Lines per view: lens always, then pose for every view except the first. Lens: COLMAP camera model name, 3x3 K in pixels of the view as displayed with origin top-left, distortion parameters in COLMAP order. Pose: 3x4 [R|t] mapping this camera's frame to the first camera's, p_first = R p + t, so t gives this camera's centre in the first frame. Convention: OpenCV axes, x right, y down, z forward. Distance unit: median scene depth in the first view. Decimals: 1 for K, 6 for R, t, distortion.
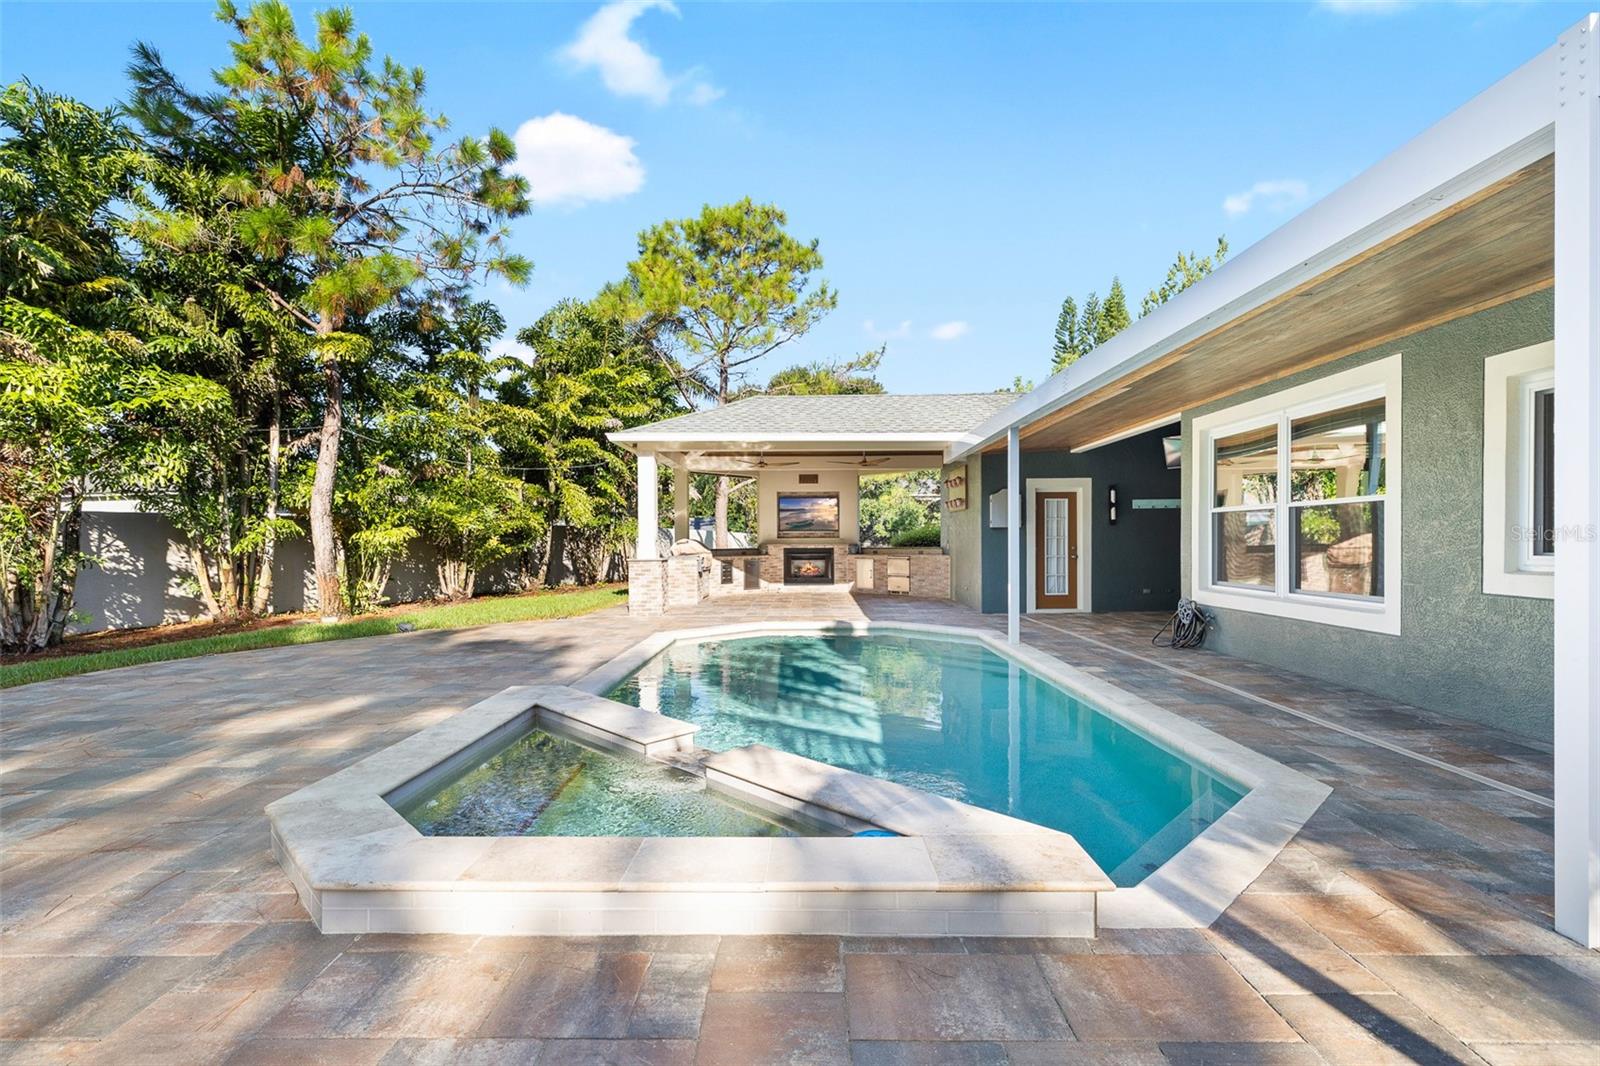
lens RADIAL K [[719.2, 0, 796.5], [0, 719.2, 556.4], [0, 0, 1]] dist [-0.004533, -0.000189]
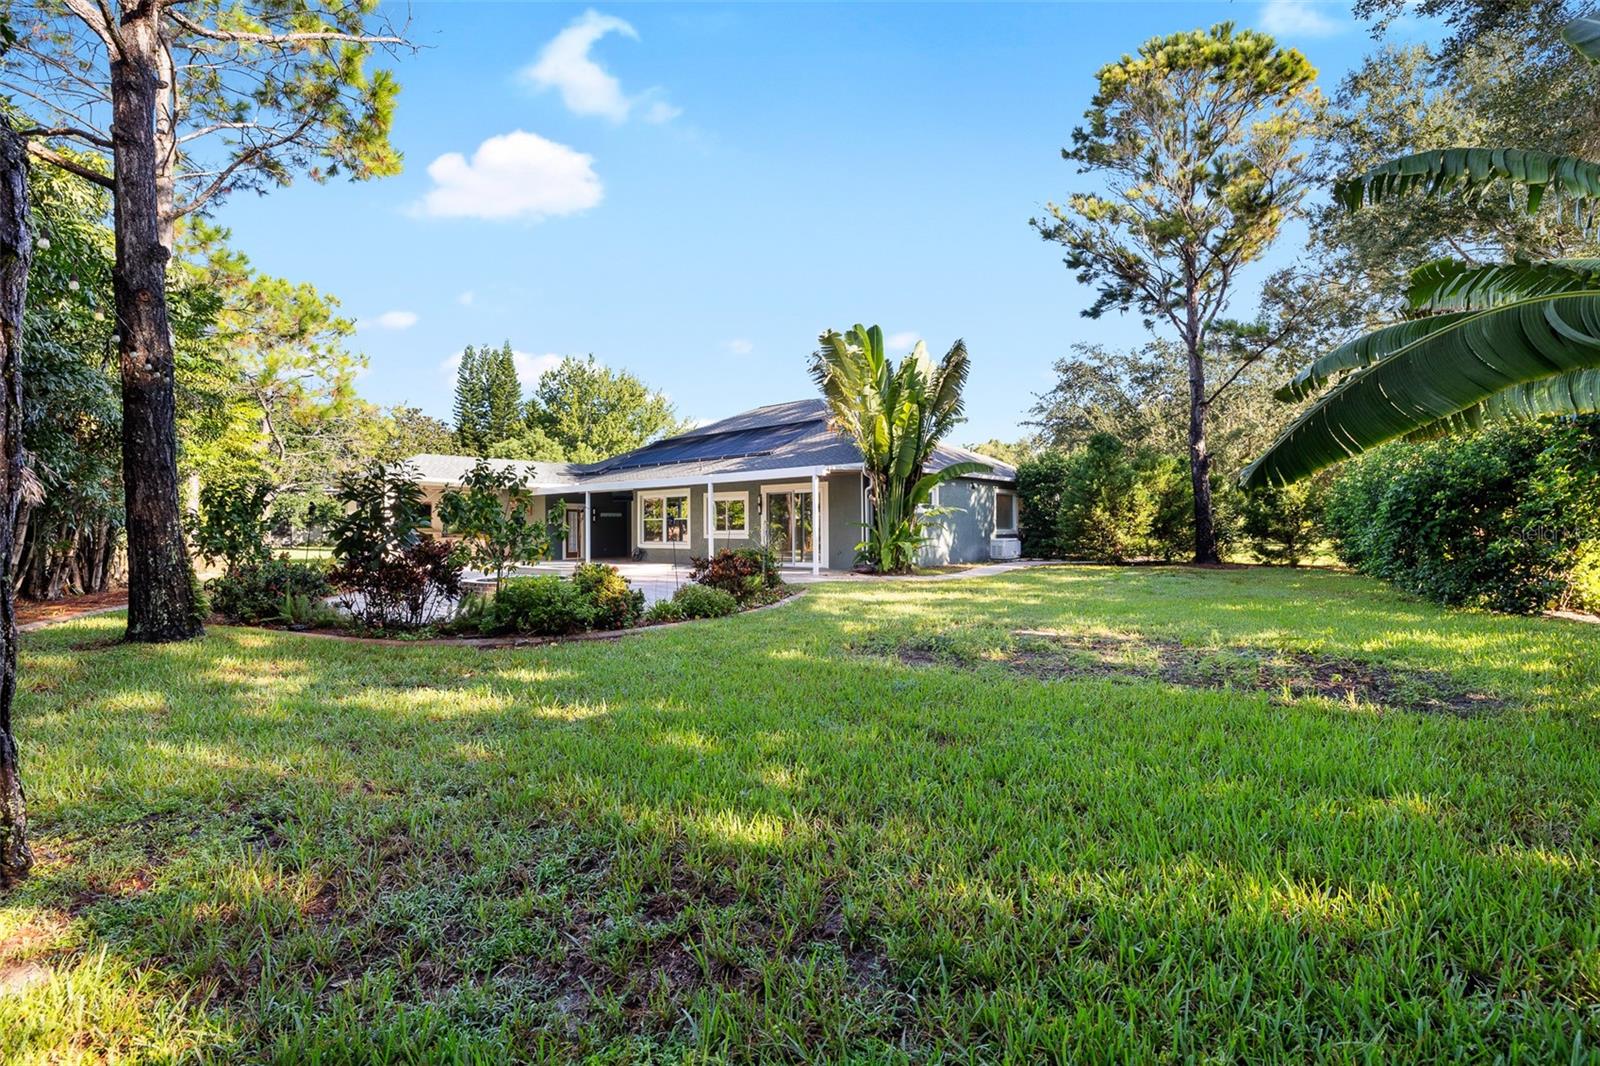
lens RADIAL K [[719.2, 0, 796.1], [0, 719.2, 526.4], [0, 0, 1]] dist [-0.004533, -0.000189]
pose [[0.630770, 0.003690, 0.775961, -1.045012], [0.020643, 0.999555, -0.021534, 0.035032], [-0.775695, 0.029601, 0.630413, -1.099826]]
